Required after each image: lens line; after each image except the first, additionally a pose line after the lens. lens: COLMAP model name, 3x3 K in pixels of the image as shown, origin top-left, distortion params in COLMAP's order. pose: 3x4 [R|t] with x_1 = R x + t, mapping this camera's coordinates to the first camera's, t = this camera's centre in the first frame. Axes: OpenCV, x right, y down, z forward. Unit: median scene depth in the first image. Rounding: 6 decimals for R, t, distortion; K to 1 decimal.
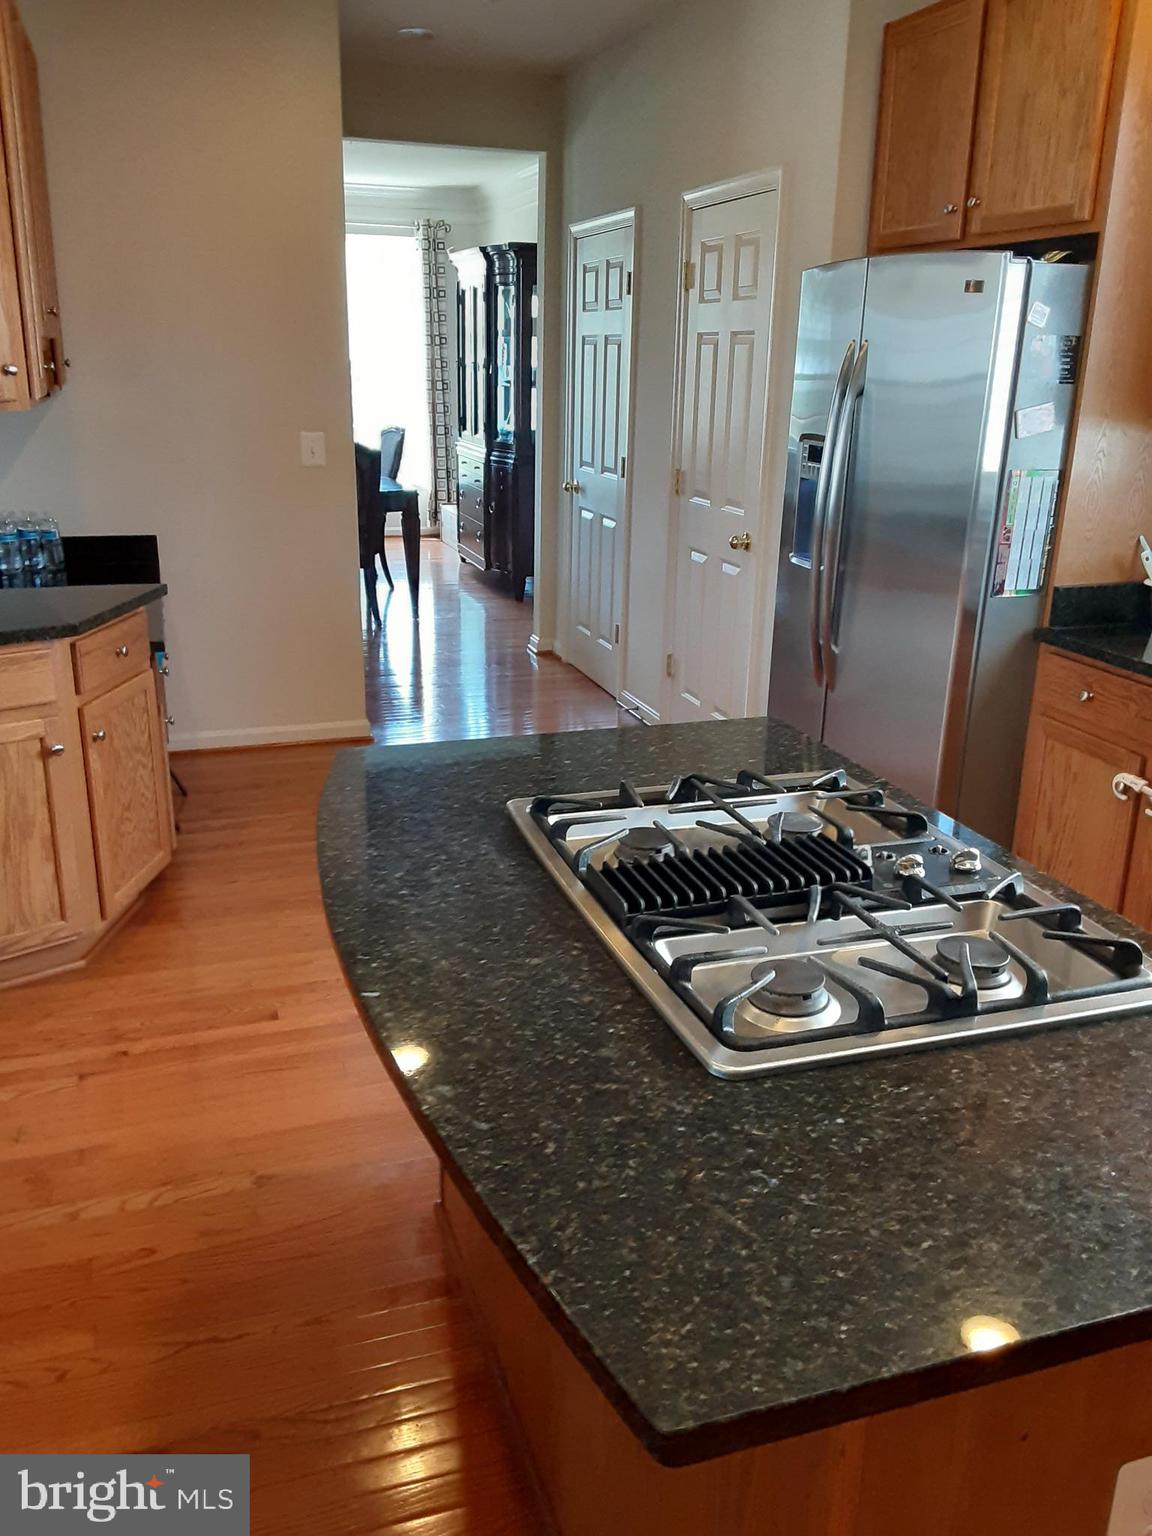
lens RADIAL K [[1236.0, 0, 582.1], [0, 1236.0, 760.4], [0, 0, 1]] dist [0.122335, -0.197772]
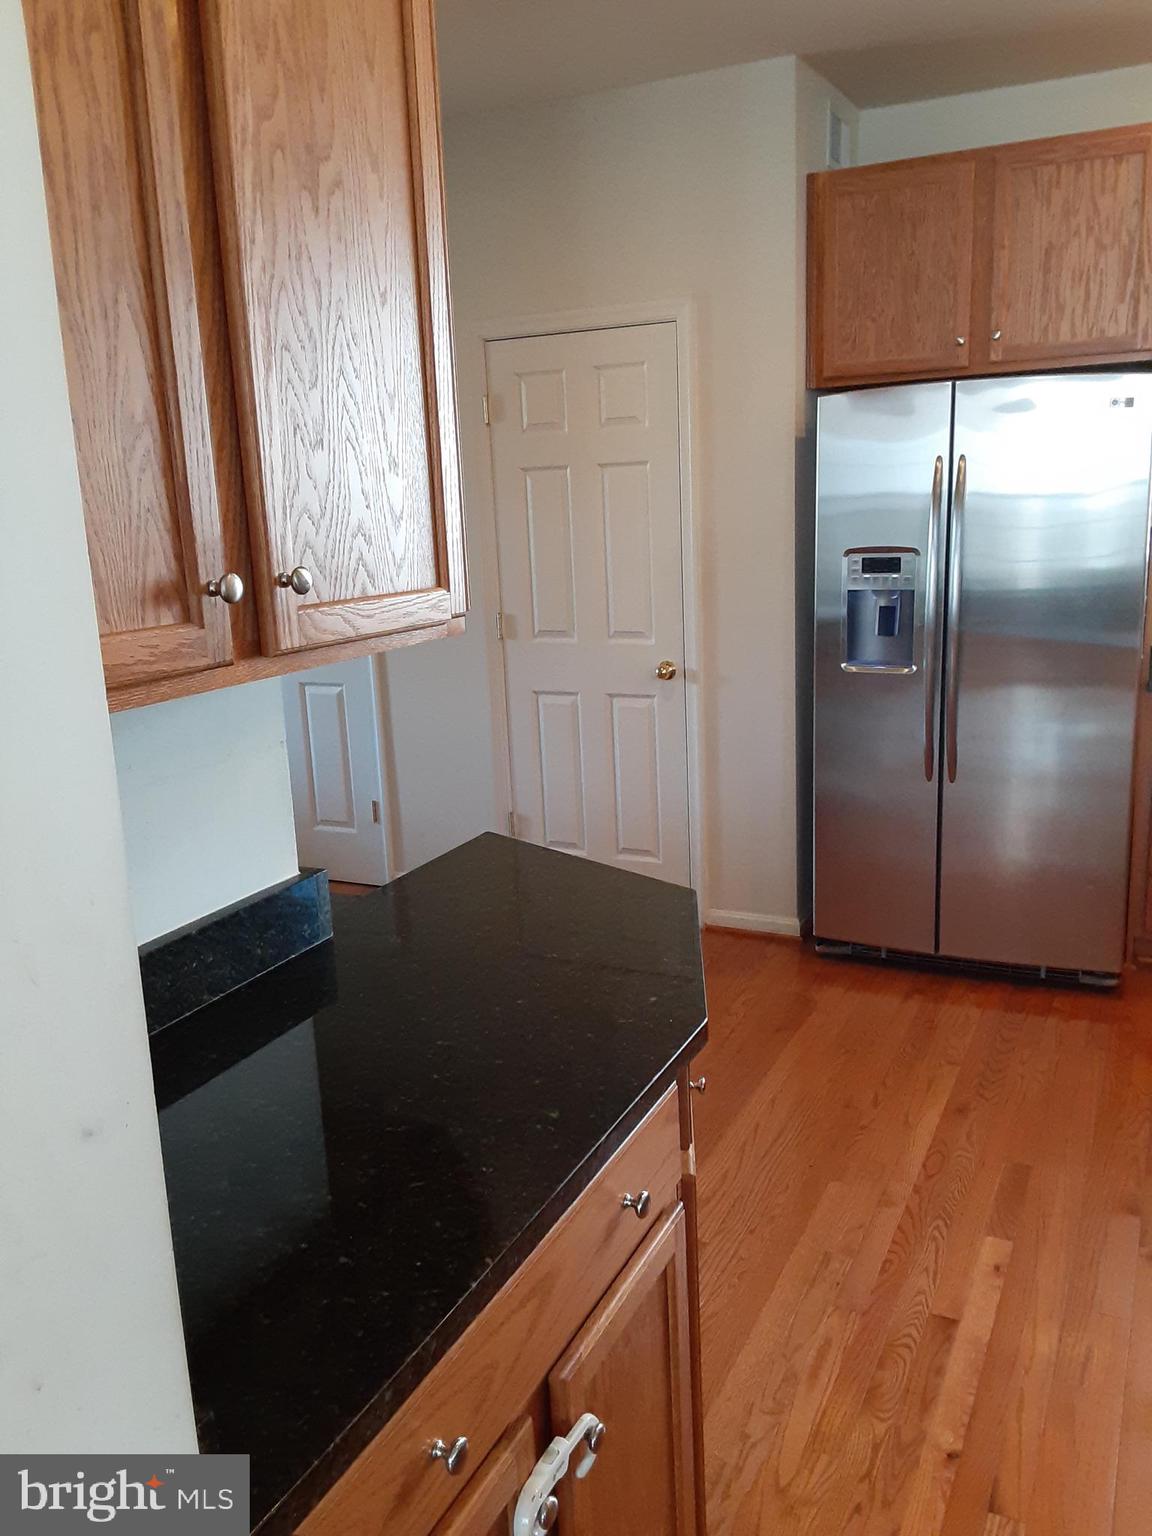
lens RADIAL K [[1236.0, 0, 582.1], [0, 1236.0, 760.4], [0, 0, 1]] dist [0.122335, -0.197772]
pose [[0.691926, -0.202770, 0.692909, -0.869779], [0.276562, 0.960983, 0.005048, -0.191956], [-0.666897, 0.188140, 0.721008, 0.527335]]
